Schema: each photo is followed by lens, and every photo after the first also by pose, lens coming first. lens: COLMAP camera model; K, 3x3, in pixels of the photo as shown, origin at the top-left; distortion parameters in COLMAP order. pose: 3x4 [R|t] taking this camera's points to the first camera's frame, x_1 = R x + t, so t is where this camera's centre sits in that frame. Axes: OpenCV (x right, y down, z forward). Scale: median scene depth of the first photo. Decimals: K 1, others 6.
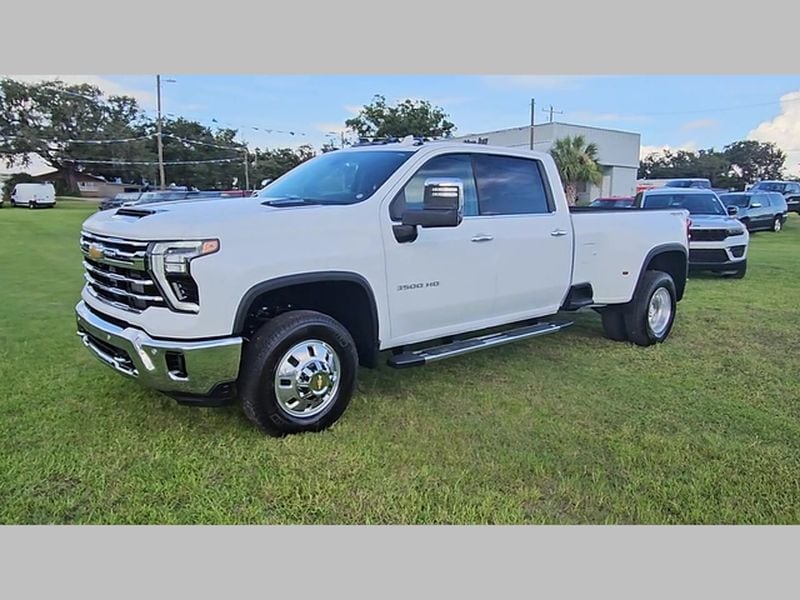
lens RADIAL K [[605.2, 0, 399.5], [0, 605.2, 300.1], [0, 0, 1]] dist [0.004685, 0.000567]
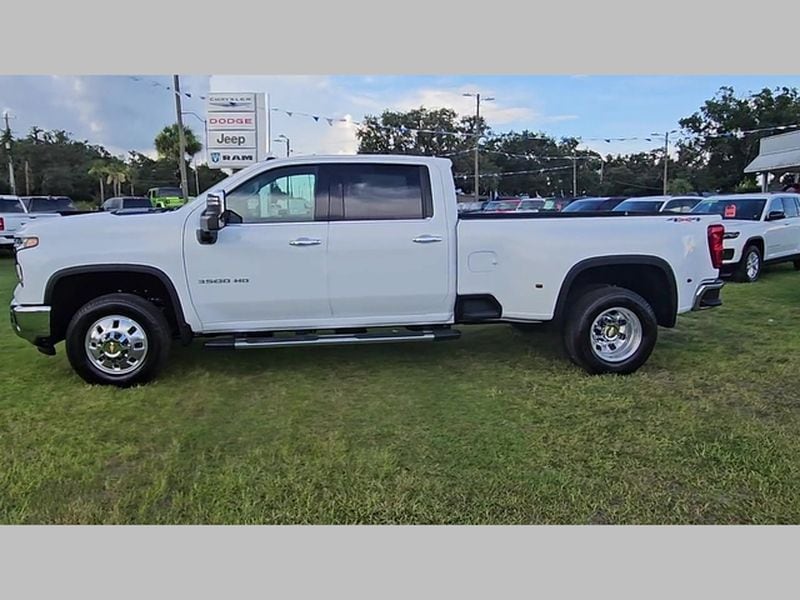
lens RADIAL K [[605.2, 0, 396.4], [0, 605.2, 299.8], [0, 0, 1]] dist [0.004685, 0.000567]
pose [[0.834639, 0.068782, -0.546486, 0.674202], [-0.076675, 0.997021, 0.008383, -0.016051], [0.545435, 0.034905, 0.837426, 0.142307]]
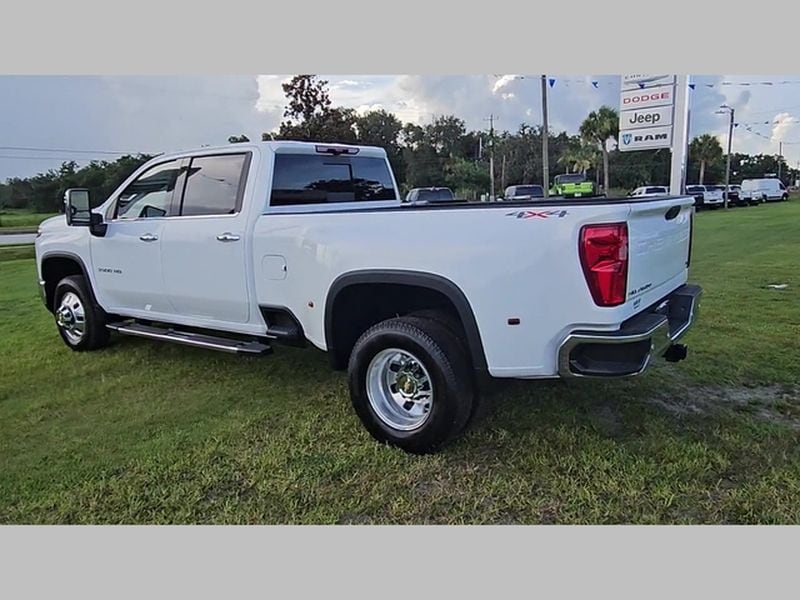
lens RADIAL K [[605.2, 0, 399.6], [0, 605.2, 298.1], [0, 0, 1]] dist [0.004685, 0.000567]
pose [[0.218843, 0.139022, -0.965806, 1.017993], [-0.129088, 0.985223, 0.112566, -0.136515], [0.967184, 0.100040, 0.233555, 0.923922]]
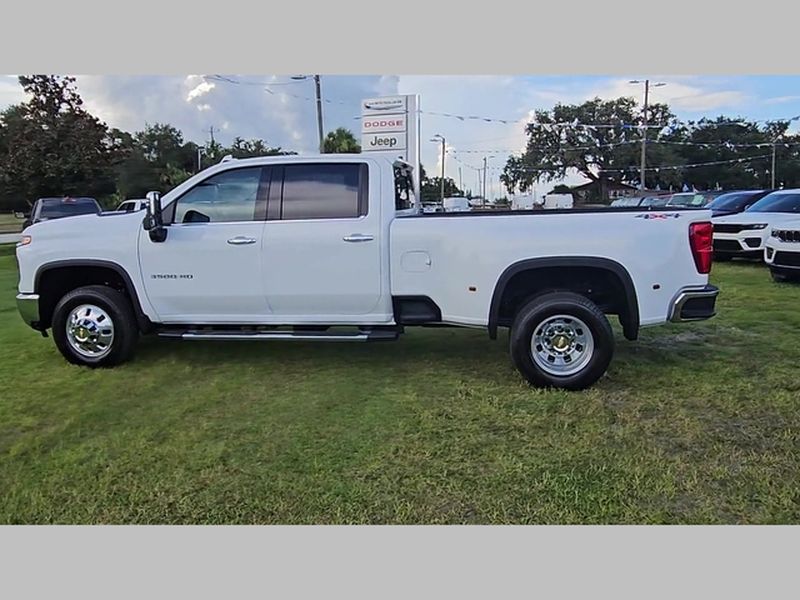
lens RADIAL K [[605.2, 0, 398.4], [0, 605.2, 301.2], [0, 0, 1]] dist [0.004685, 0.000567]
pose [[0.641631, 0.095620, -0.761030, 0.925611], [-0.101411, 0.994064, 0.039399, -0.049591], [0.760280, 0.051897, 0.647519, 0.382168]]
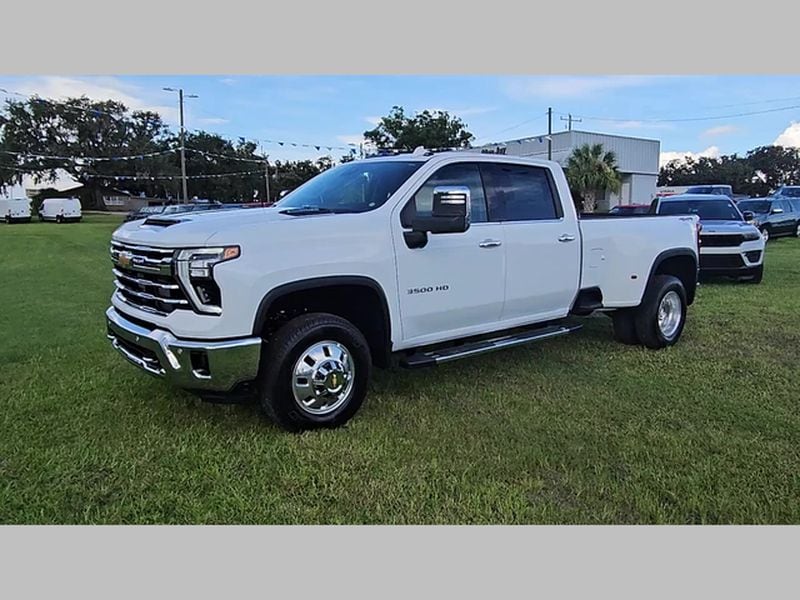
lens RADIAL K [[605.2, 0, 401.1], [0, 605.2, 303.9], [0, 0, 1]] dist [0.004685, 0.000567]
pose [[0.999495, -0.007435, -0.030897, 0.010852], [0.007105, 0.999917, -0.010759, 0.008762], [0.030974, 0.010535, 0.999465, -0.033164]]
